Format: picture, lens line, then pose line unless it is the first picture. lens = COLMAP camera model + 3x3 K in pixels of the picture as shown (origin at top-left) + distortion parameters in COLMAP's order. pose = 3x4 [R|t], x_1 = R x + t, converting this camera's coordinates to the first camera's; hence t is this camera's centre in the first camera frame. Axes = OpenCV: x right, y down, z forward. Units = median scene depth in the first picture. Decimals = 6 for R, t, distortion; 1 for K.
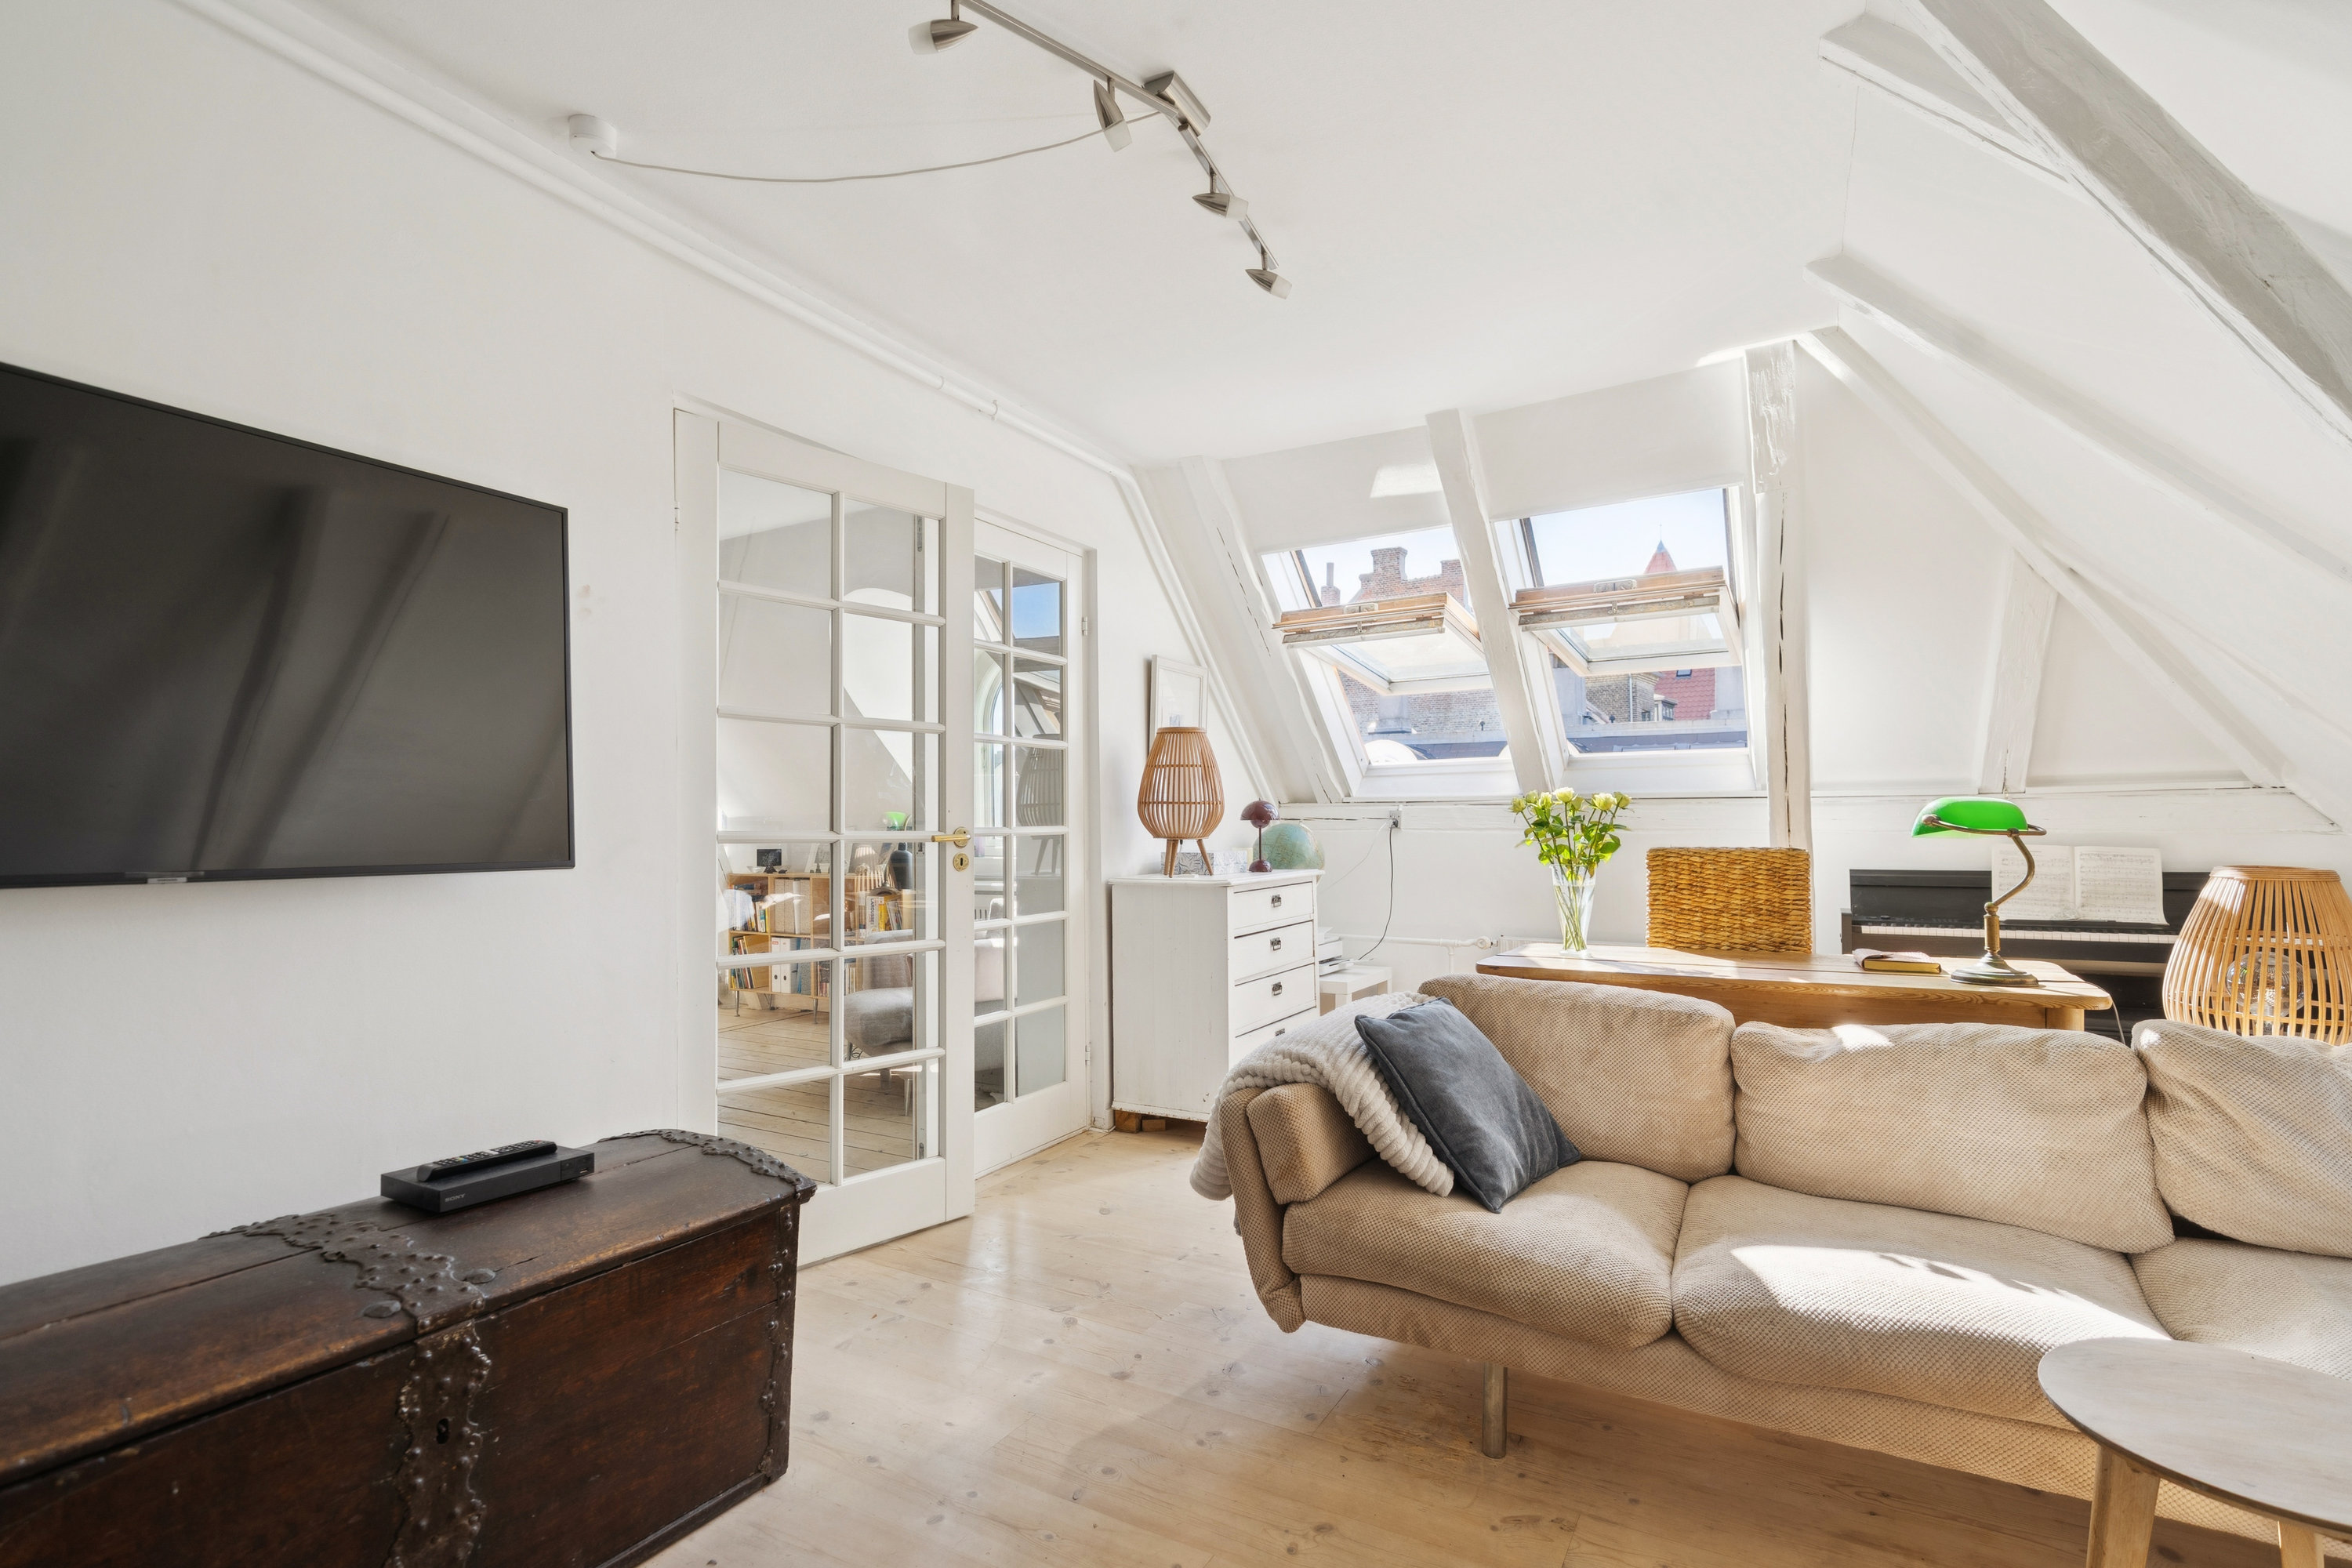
lens RADIAL K [[1107.9, 0, 1176.0], [0, 1107.9, 804.3], [0, 0, 1]] dist [-0.000220, 0.001111]
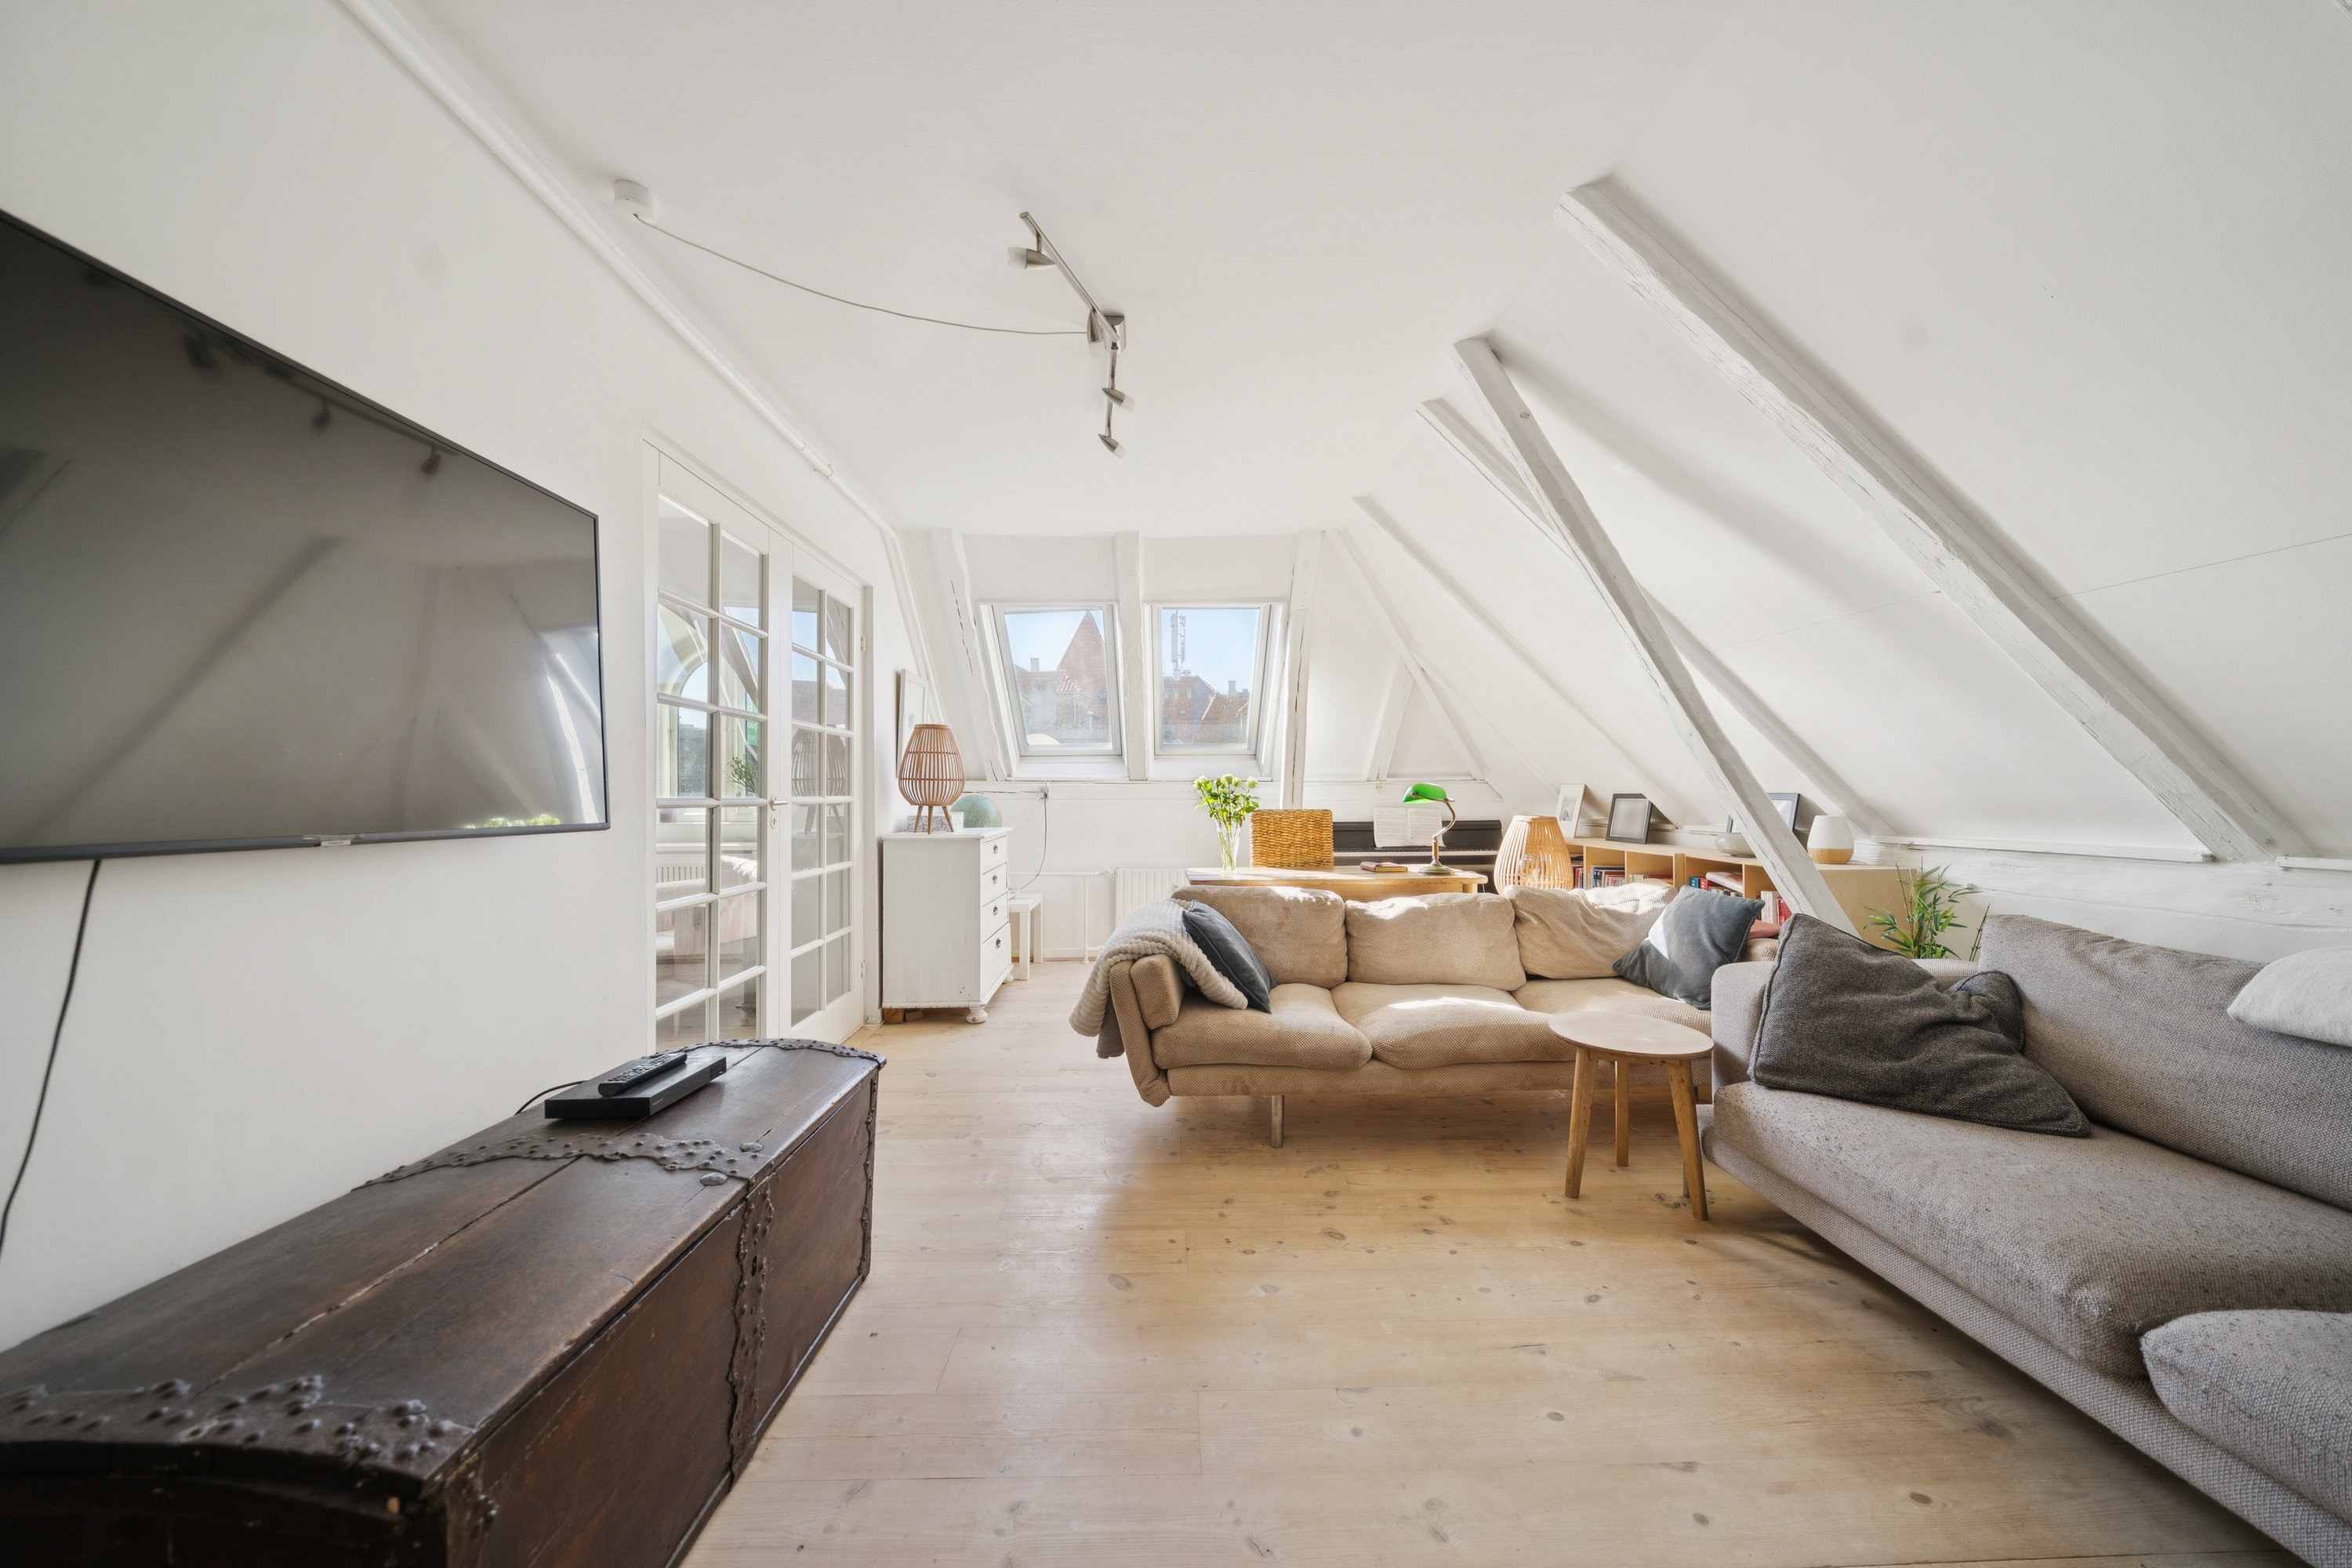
lens RADIAL K [[807.6, 0, 1176.9], [0, 807.6, 790.4], [0, 0, 1]] dist [-0.007369, -0.000118]
pose [[0.856401, 0.007914, 0.516251, -0.438372], [-0.012876, 0.999899, 0.006031, 0.003963], [-0.516151, -0.011813, 0.856416, -0.021782]]
